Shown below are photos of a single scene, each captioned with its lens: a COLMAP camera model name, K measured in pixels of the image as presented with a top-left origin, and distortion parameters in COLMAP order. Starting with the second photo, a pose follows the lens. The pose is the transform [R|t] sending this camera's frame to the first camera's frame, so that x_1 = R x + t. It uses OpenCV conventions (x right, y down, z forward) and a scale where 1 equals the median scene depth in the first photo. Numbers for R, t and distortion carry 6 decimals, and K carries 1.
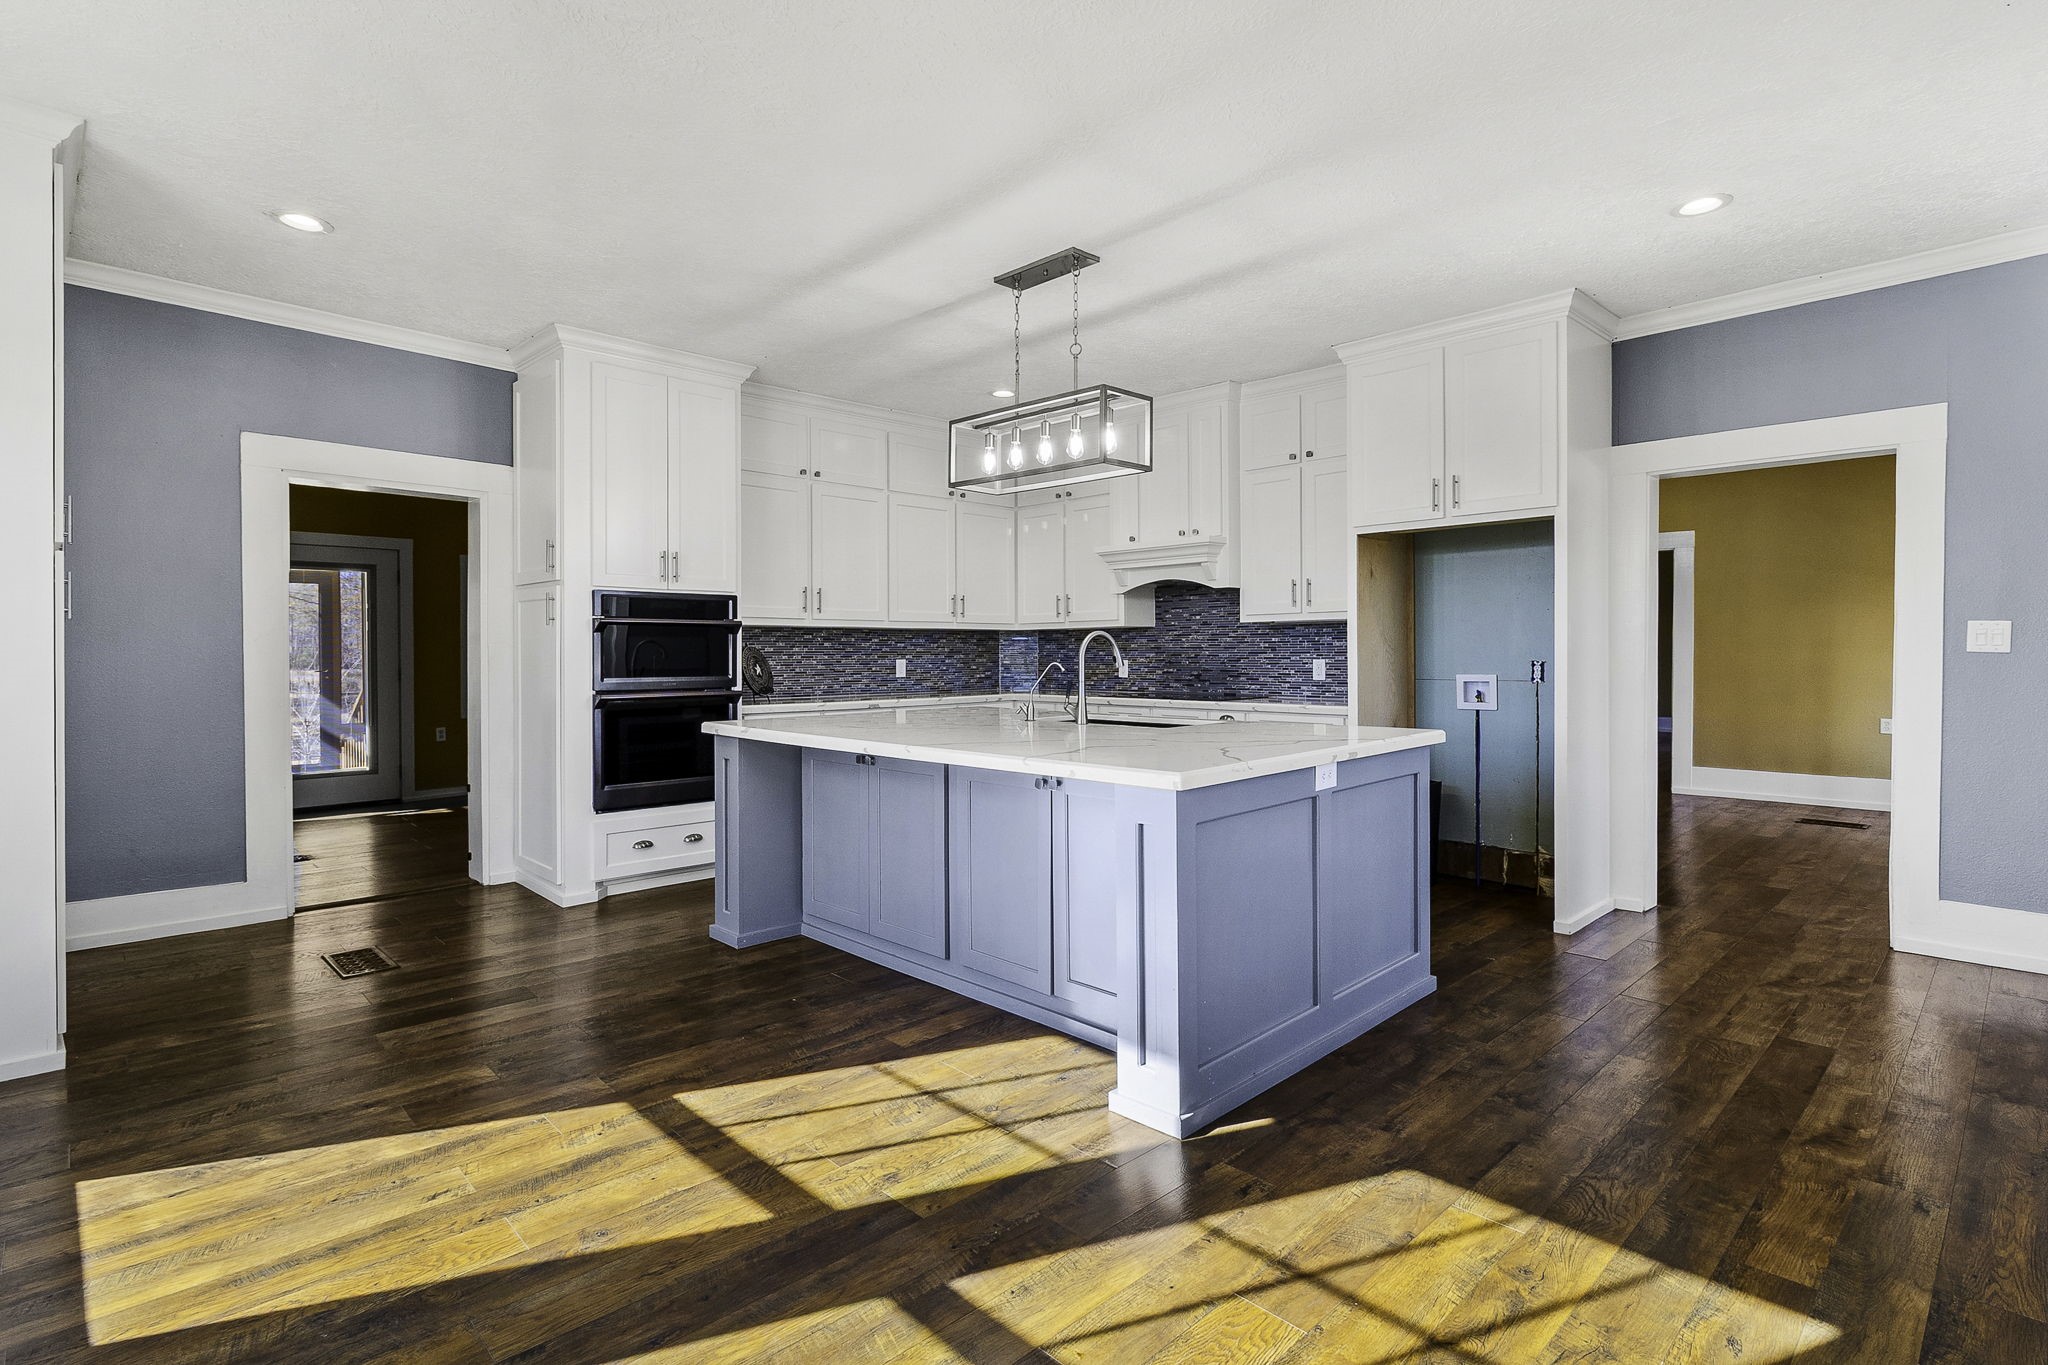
lens RADIAL K [[1003.5, 0, 1040.2], [0, 1003.5, 656.0], [0, 0, 1]] dist [0.002264, -0.000665]
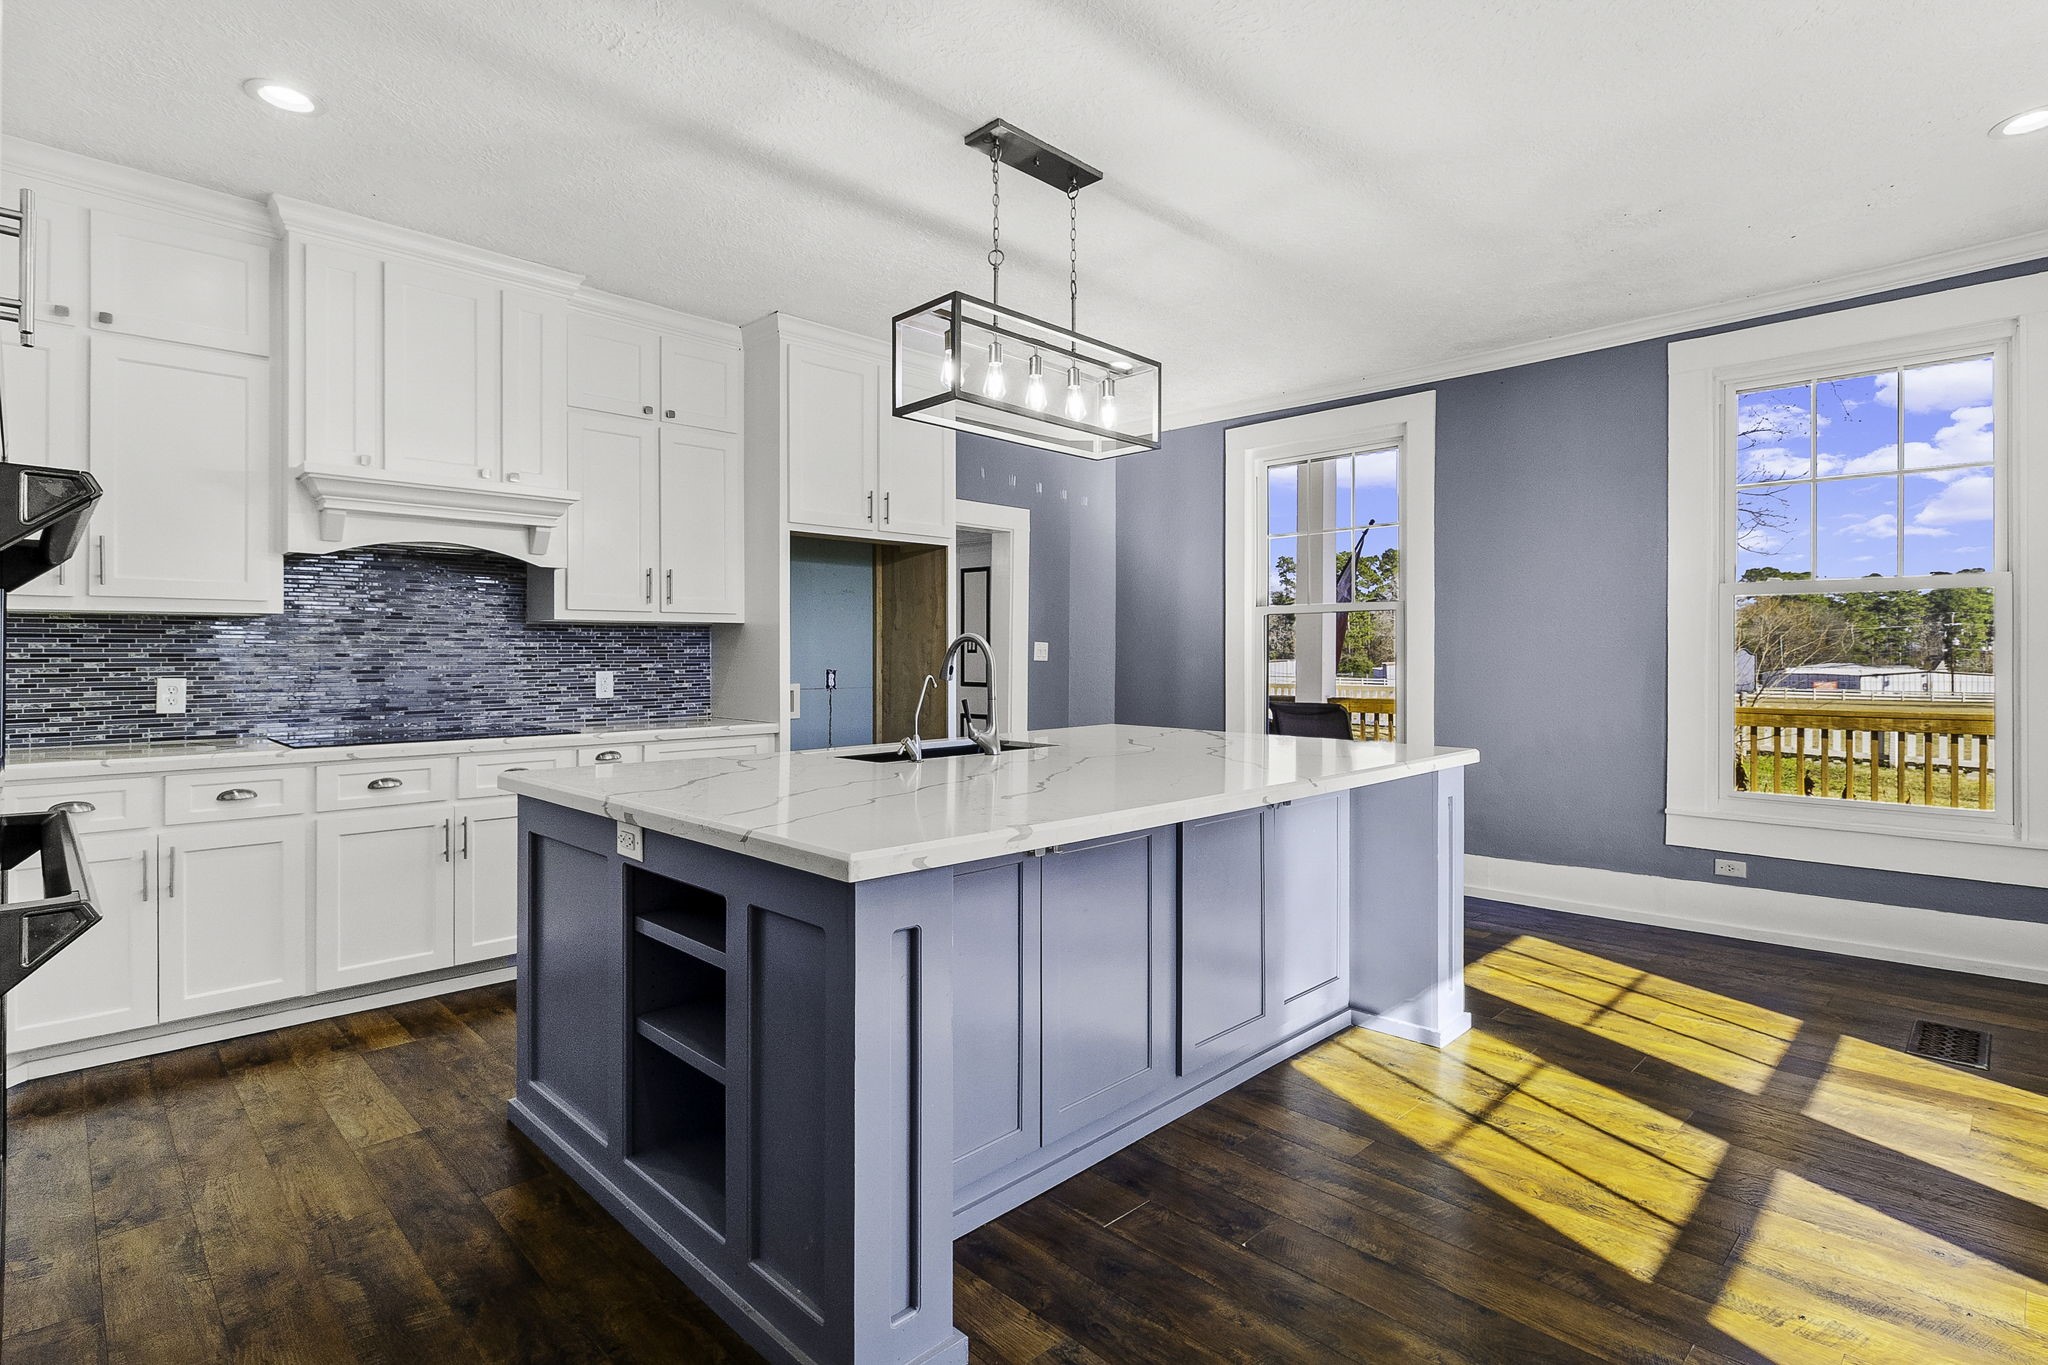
lens RADIAL K [[1003.5, 0, 1040.2], [0, 1003.5, 656.0], [0, 0, 1]] dist [0.002264, -0.000665]
pose [[-0.010550, 0.002933, 0.999940, -1.086298], [0.005481, 0.999981, -0.002876, -0.009648], [-0.999929, 0.005450, -0.010566, 1.449924]]
